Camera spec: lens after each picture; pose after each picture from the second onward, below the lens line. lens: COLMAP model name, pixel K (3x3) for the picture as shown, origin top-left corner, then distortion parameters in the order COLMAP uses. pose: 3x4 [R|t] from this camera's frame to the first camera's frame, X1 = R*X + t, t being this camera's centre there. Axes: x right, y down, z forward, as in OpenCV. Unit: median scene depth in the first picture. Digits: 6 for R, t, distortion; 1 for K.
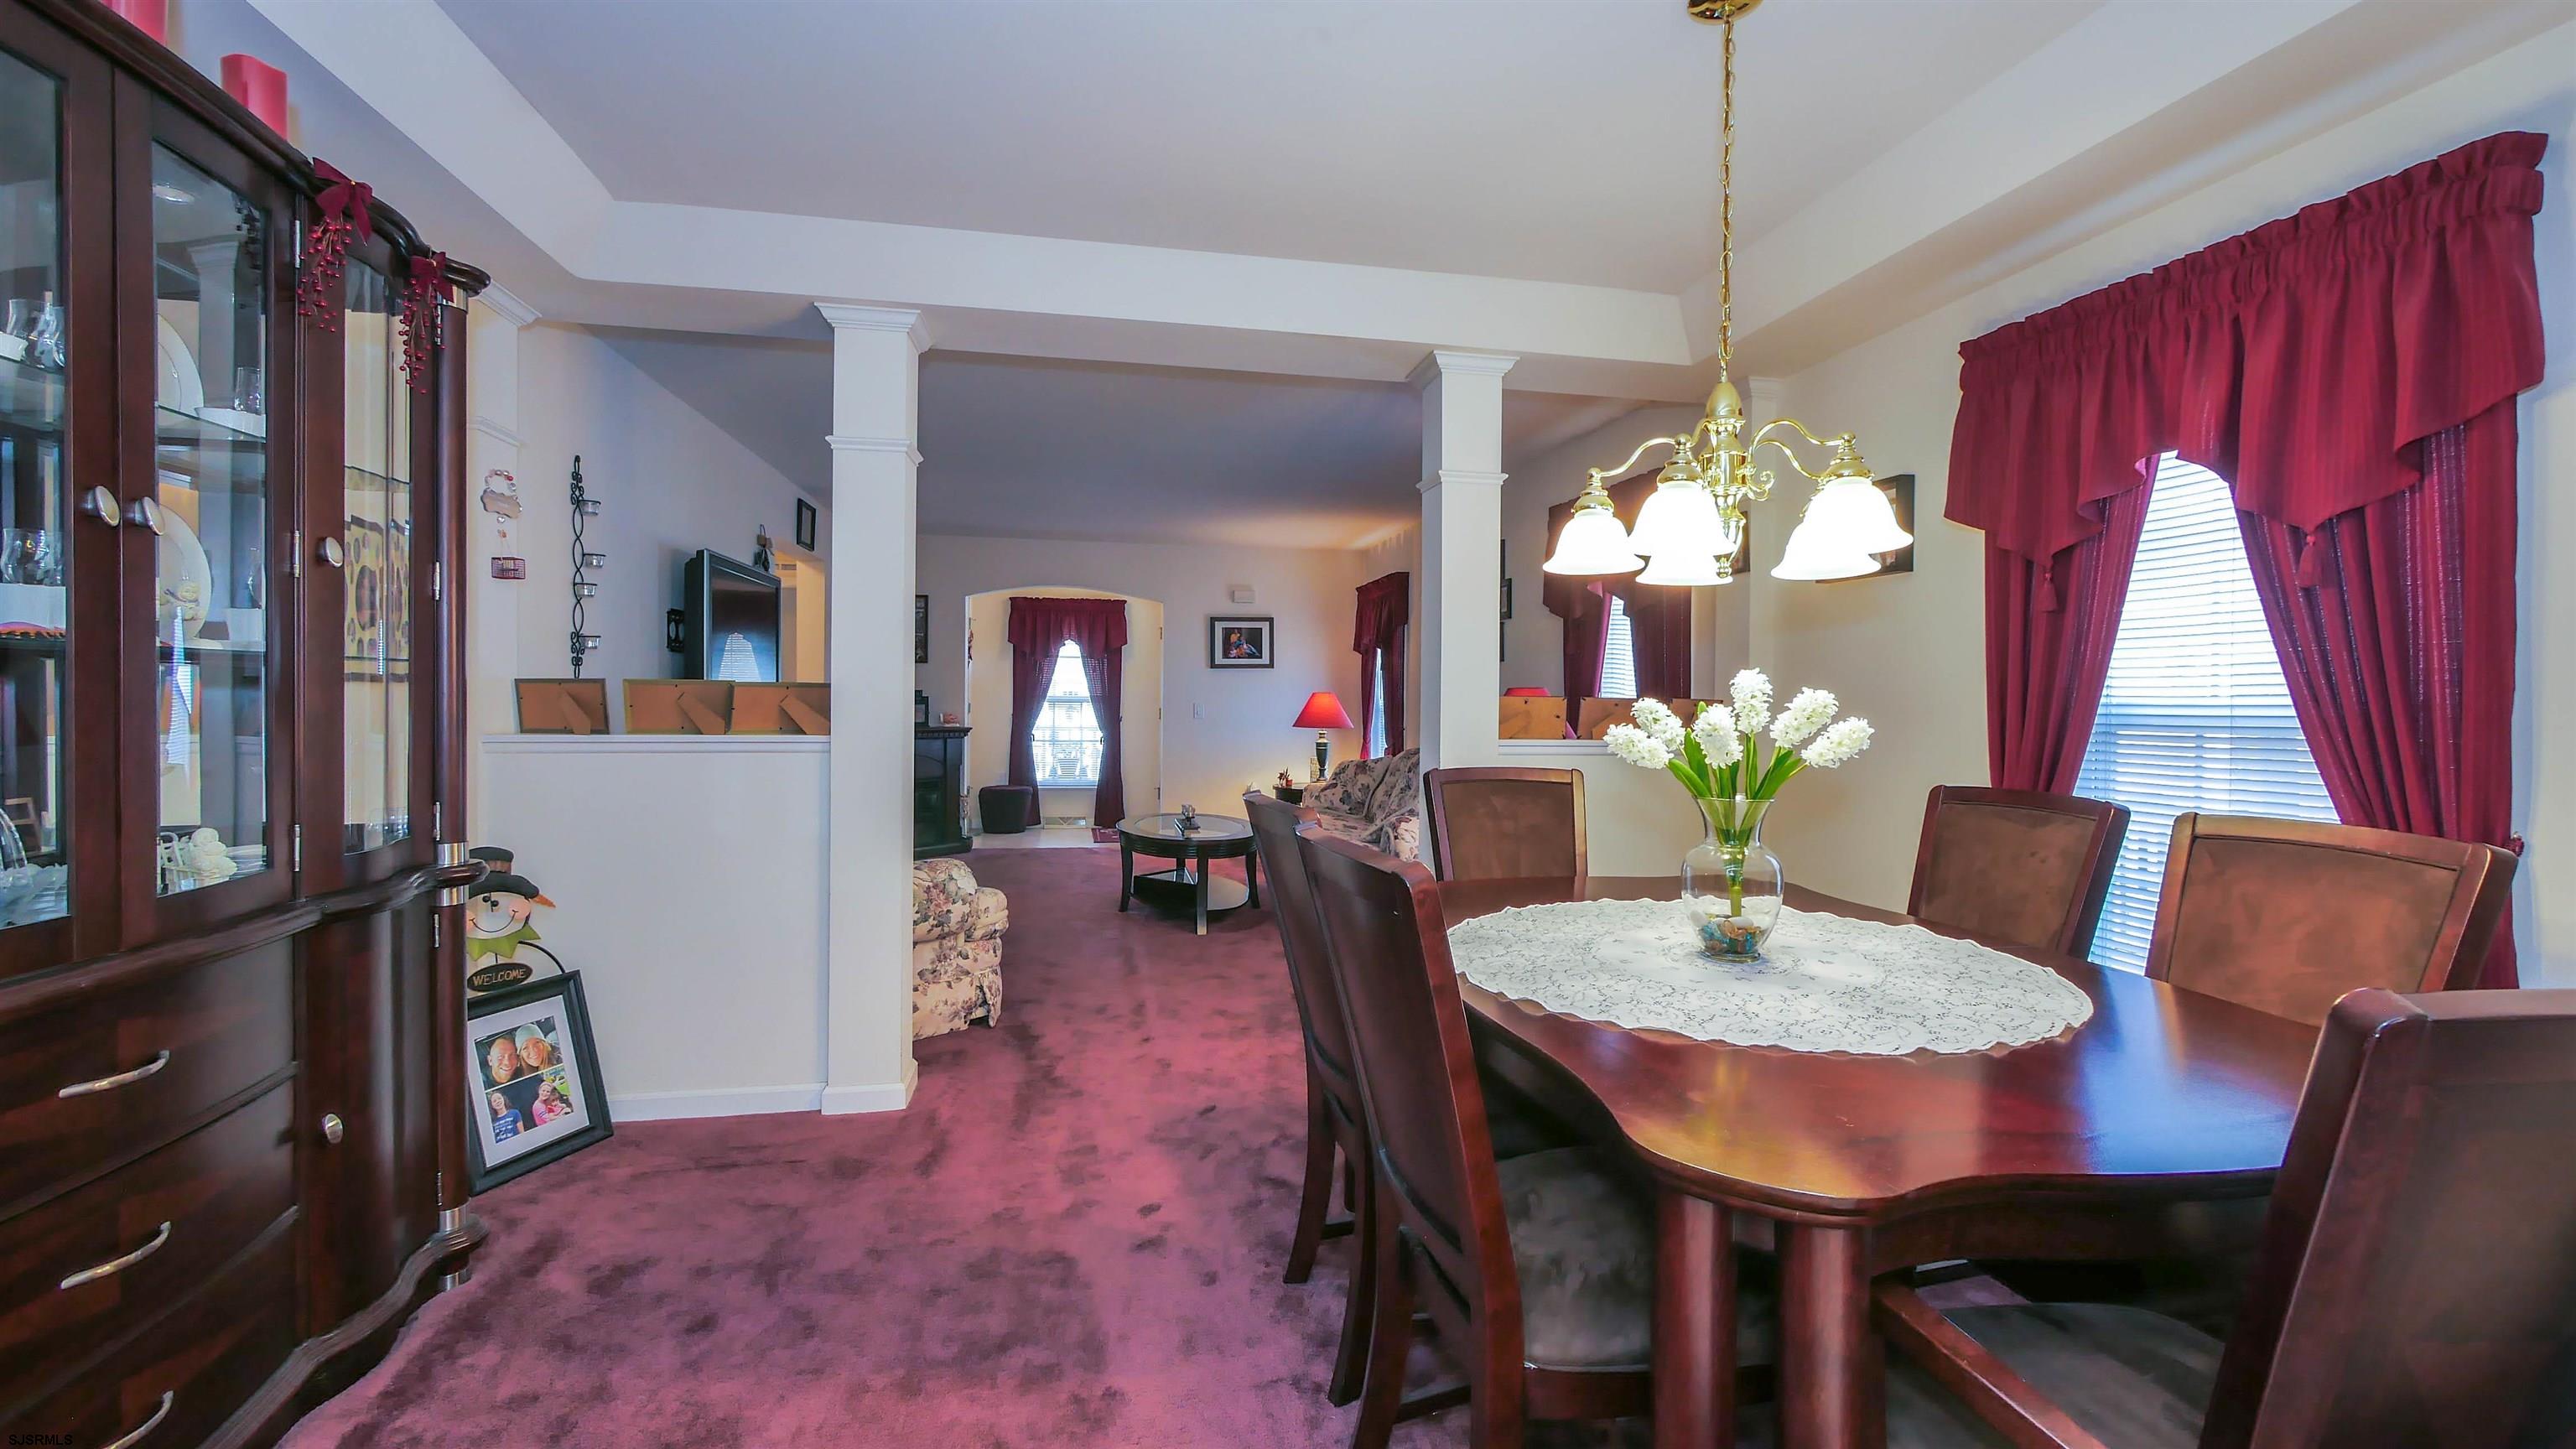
lens RADIAL K [[1063.8, 0, 1290.0], [0, 1063.8, 709.6], [0, 0, 1]] dist [-0.004264, 0.000180]
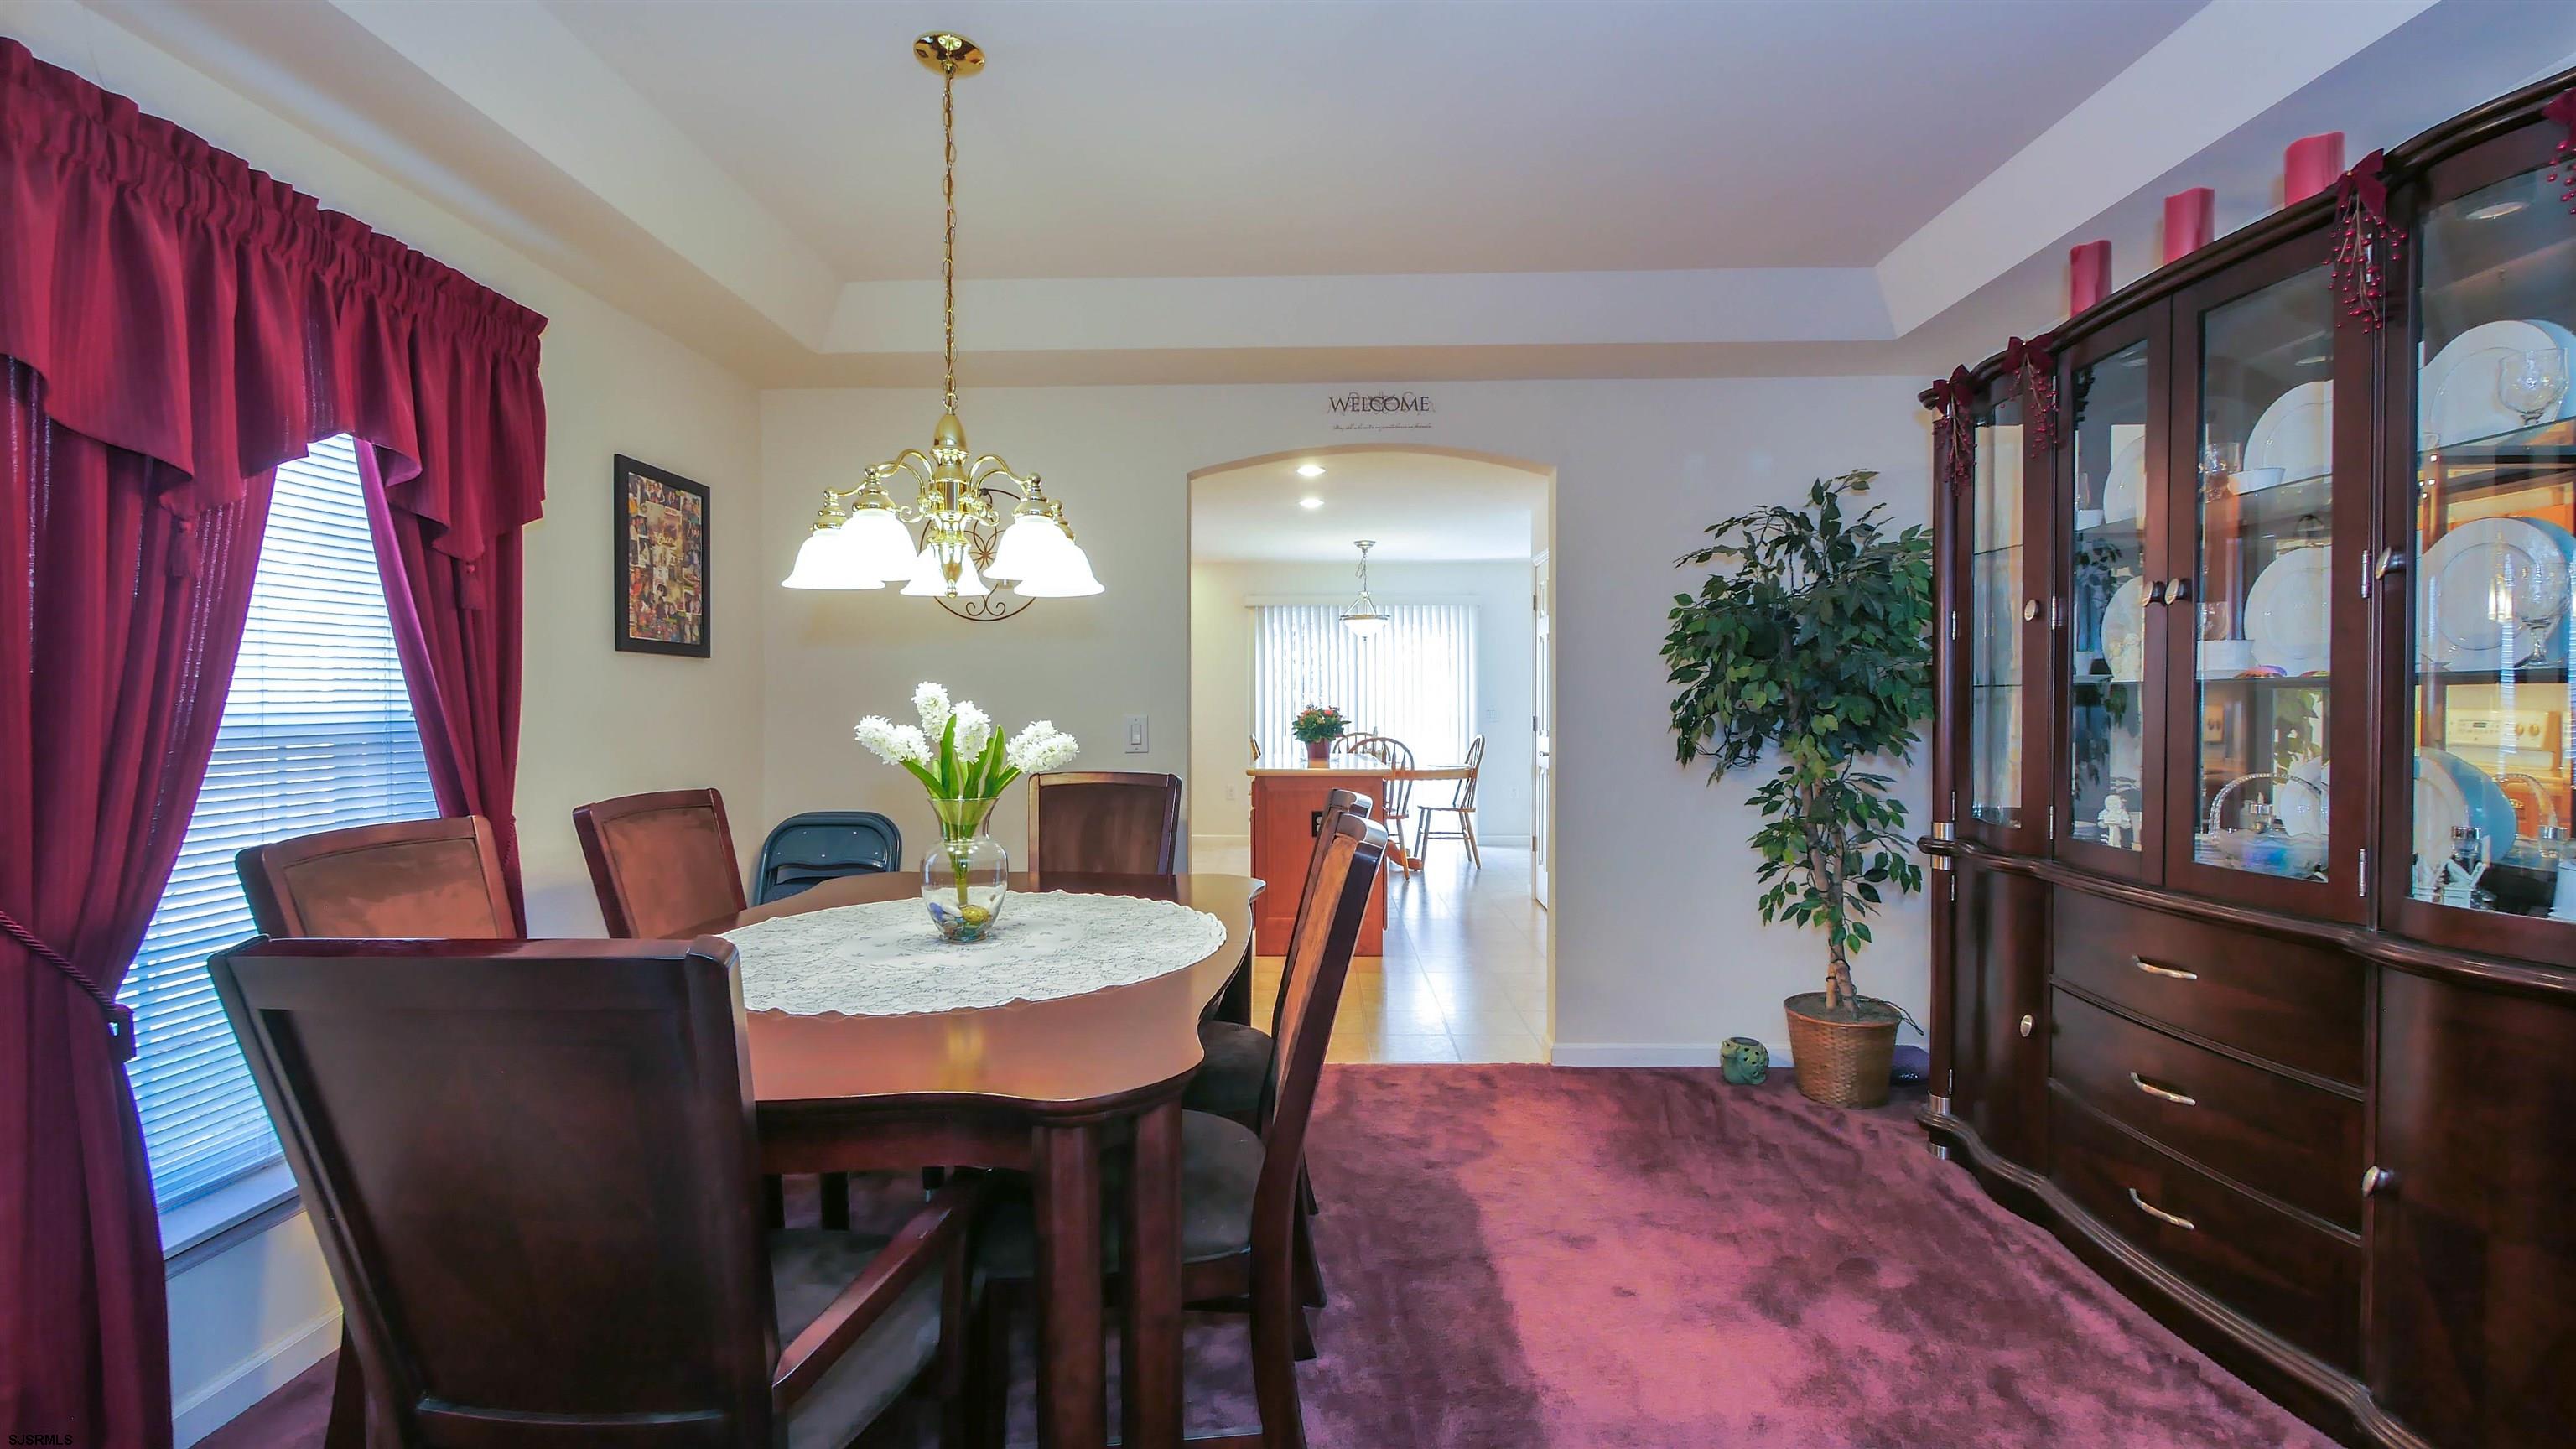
lens RADIAL K [[1052.2, 0, 1284.4], [0, 1052.2, 716.0], [0, 0, 1]] dist [0.000427, 0.000253]
pose [[-0.976645, -0.009830, 0.214634, -0.034328], [-0.005529, 0.999772, 0.020630, -0.006568], [-0.214788, 0.018961, -0.976477, 0.466034]]
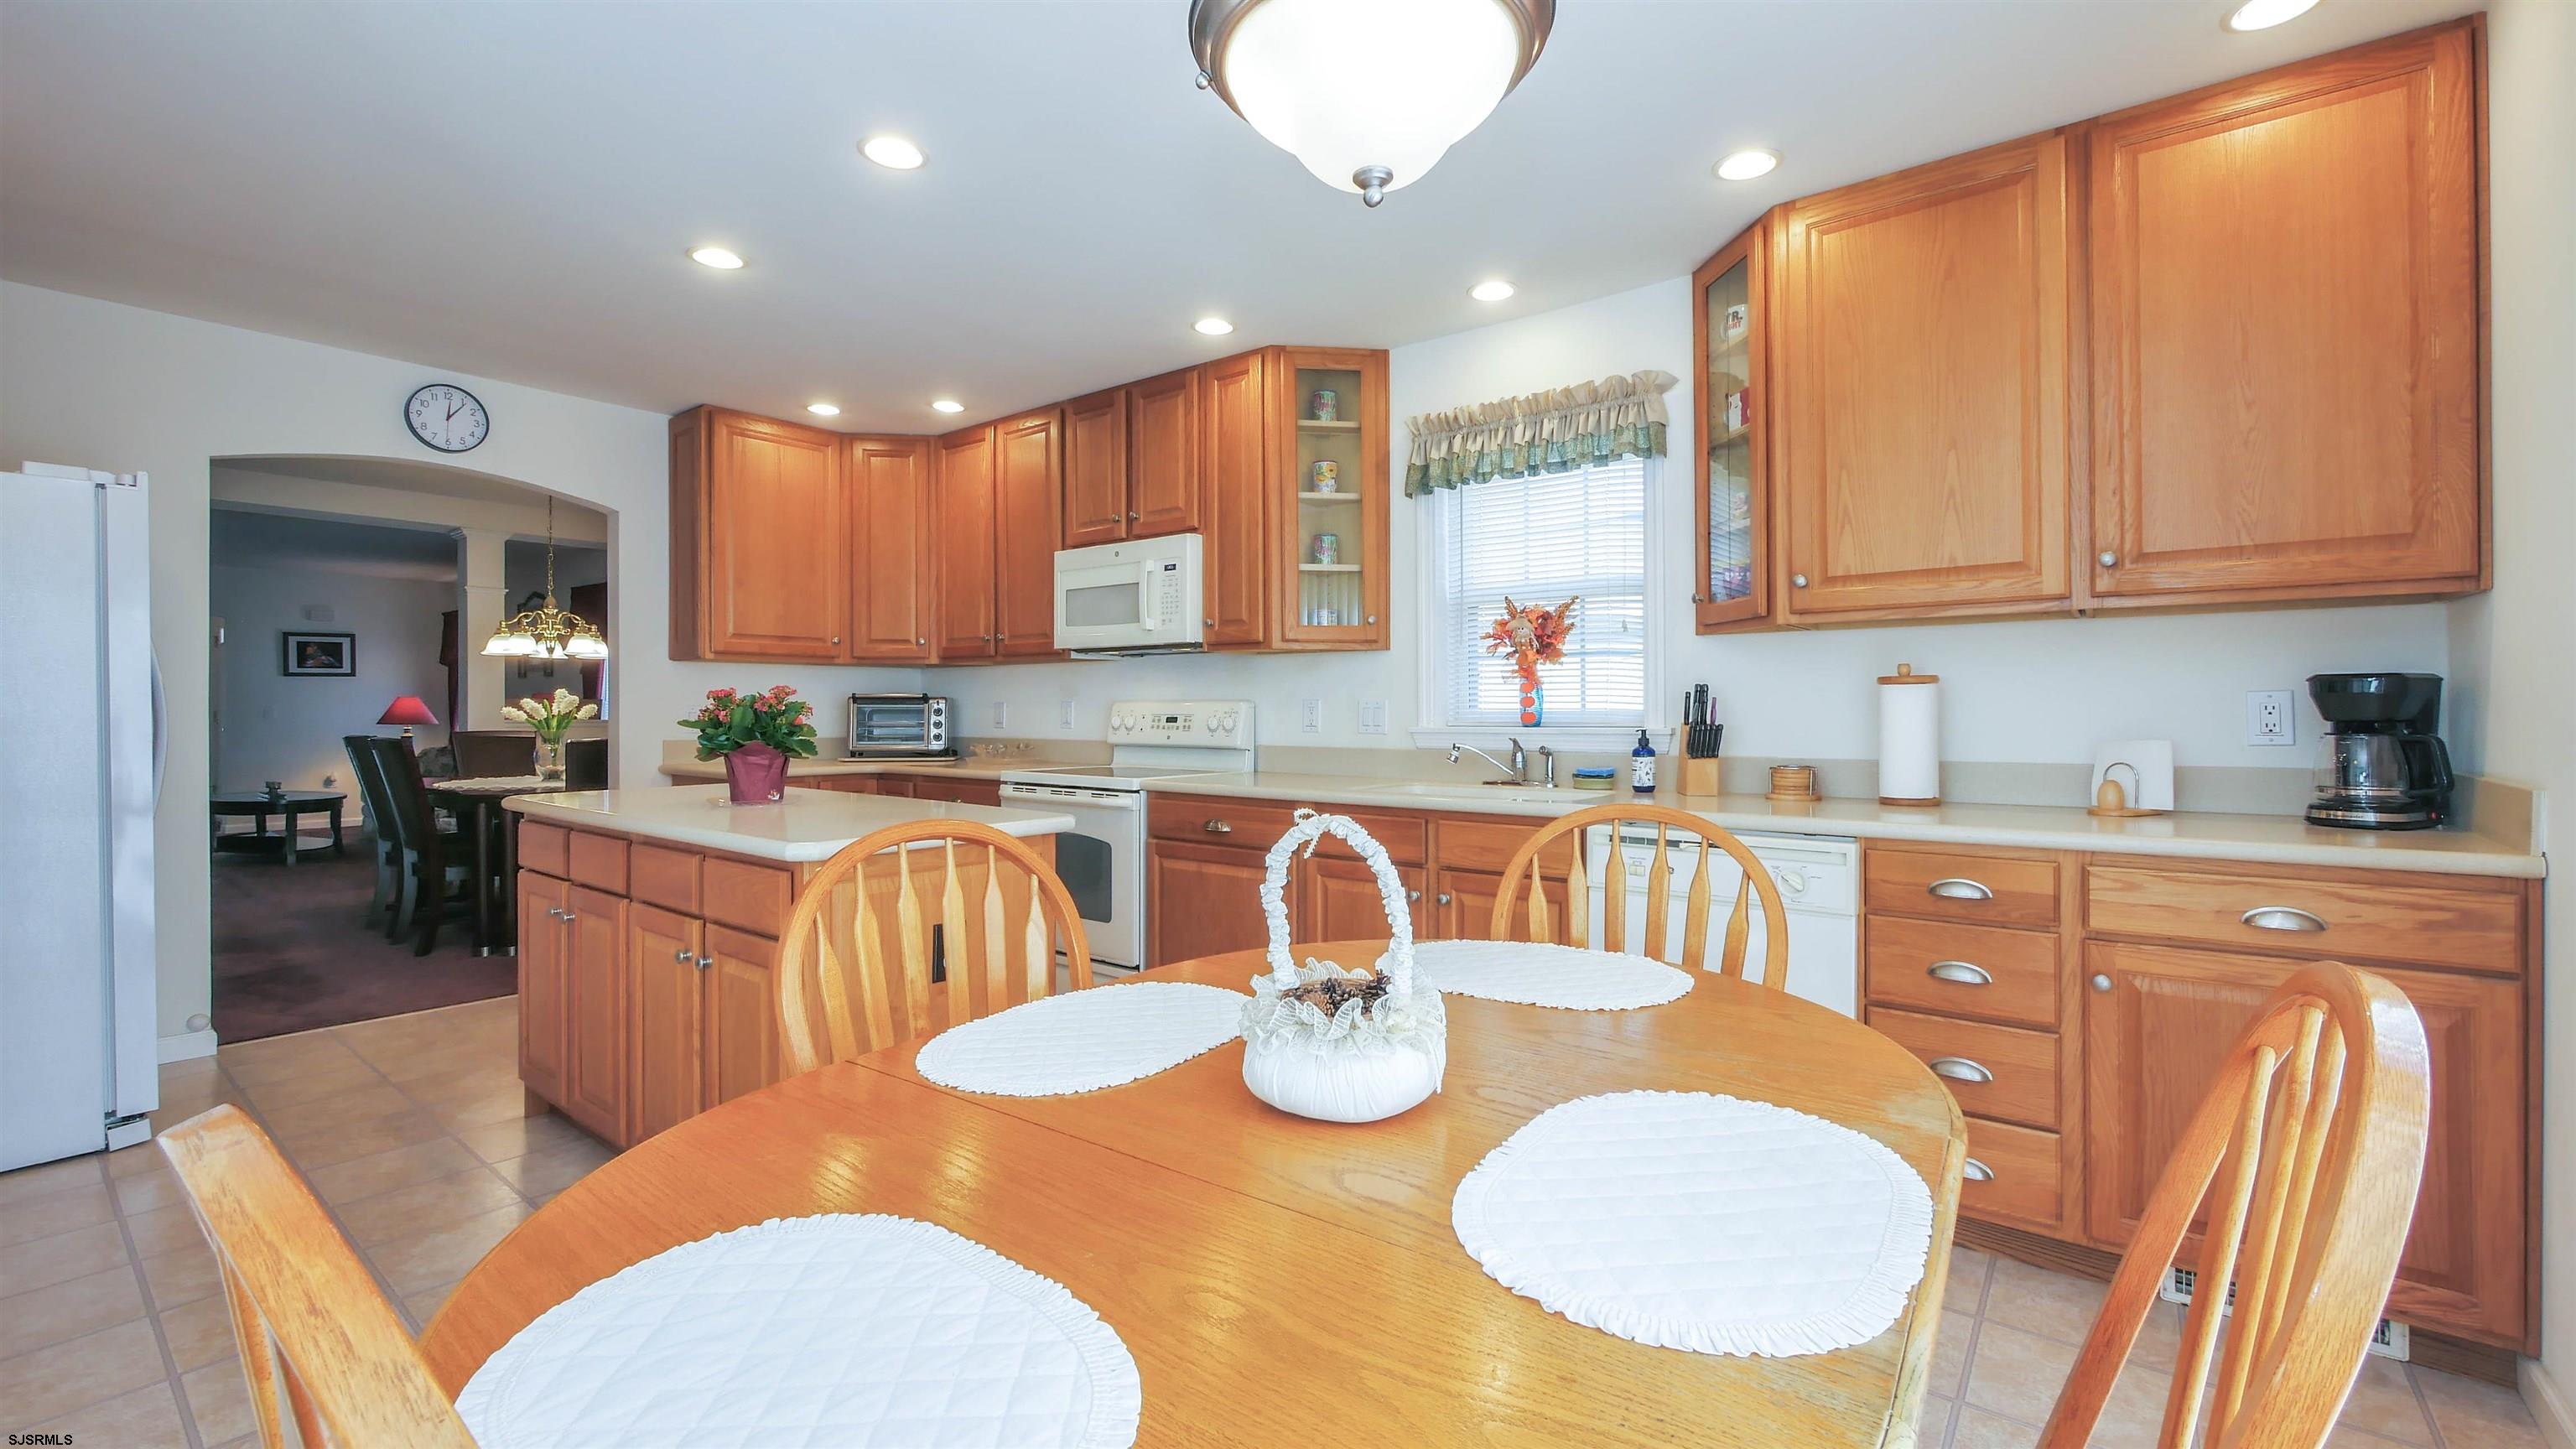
lens RADIAL K [[1063.8, 0, 1290.0], [0, 1063.8, 709.6], [0, 0, 1]] dist [-0.004264, 0.000180]
pose [[0.759575, -0.008605, 0.650363, 0.007763], [0.011252, 0.999937, 0.000088, 0.010678], [-0.650323, 0.007251, 0.759623, -0.646198]]
